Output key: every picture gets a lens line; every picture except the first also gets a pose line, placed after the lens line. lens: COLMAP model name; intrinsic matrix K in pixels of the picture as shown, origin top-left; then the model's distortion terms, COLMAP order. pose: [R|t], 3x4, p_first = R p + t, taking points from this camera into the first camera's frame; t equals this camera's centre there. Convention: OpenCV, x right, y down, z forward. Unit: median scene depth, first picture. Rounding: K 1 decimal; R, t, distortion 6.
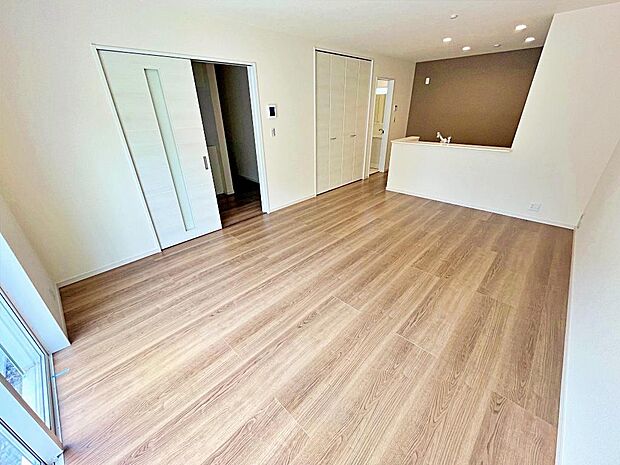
lens RADIAL K [[251.2, 0, 308.5], [0, 251.2, 230.5], [0, 0, 1]] dist [-0.002825, -0.000329]
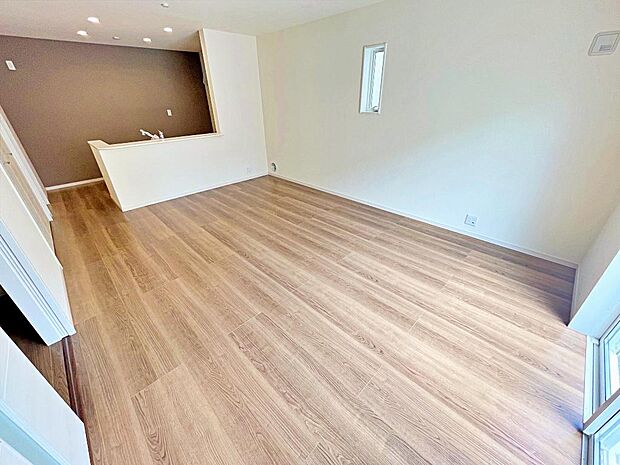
lens RADIAL K [[251.2, 0, 308.5], [0, 251.2, 230.5], [0, 0, 1]] dist [-0.002825, -0.000329]
pose [[0.017809, -0.456934, 0.889322, -0.670765], [0.455770, 0.795386, 0.399543, -0.290400], [-0.889920, 0.398211, 0.222422, 0.631173]]
